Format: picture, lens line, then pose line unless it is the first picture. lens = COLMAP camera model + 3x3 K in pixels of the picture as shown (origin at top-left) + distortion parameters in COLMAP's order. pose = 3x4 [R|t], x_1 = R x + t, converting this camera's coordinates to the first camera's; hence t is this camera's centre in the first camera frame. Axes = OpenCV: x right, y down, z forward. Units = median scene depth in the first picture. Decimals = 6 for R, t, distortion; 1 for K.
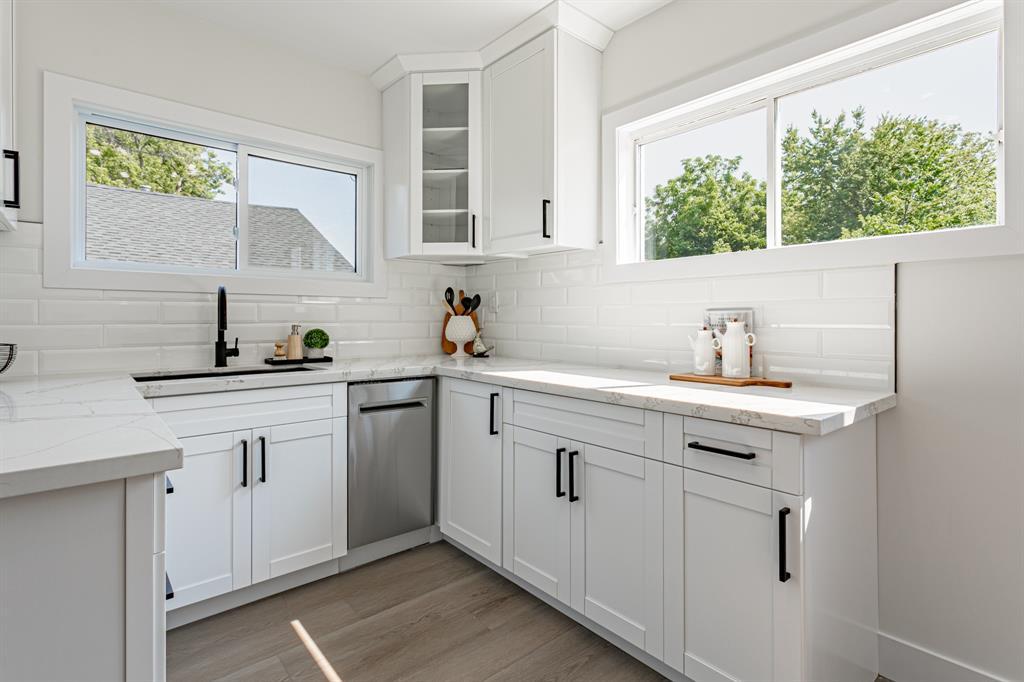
lens RADIAL K [[507.1, 0, 513.5], [0, 507.1, 317.8], [0, 0, 1]] dist [-0.001467, 0.000138]
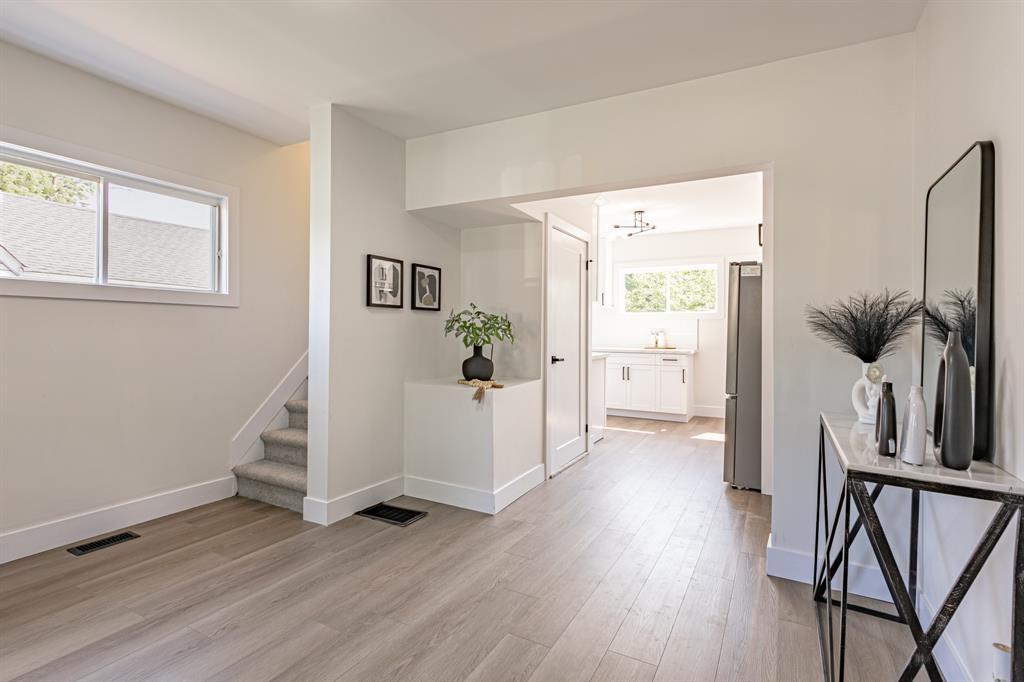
lens RADIAL K [[491.1, 0, 515.1], [0, 491.1, 326.0], [0, 0, 1]] dist [0.000924, 0.000187]
pose [[0.936744, 0.010840, 0.349848, -1.521929], [-0.008655, 0.999932, -0.007808, -0.001746], [-0.349908, 0.004286, 0.936774, -1.655684]]
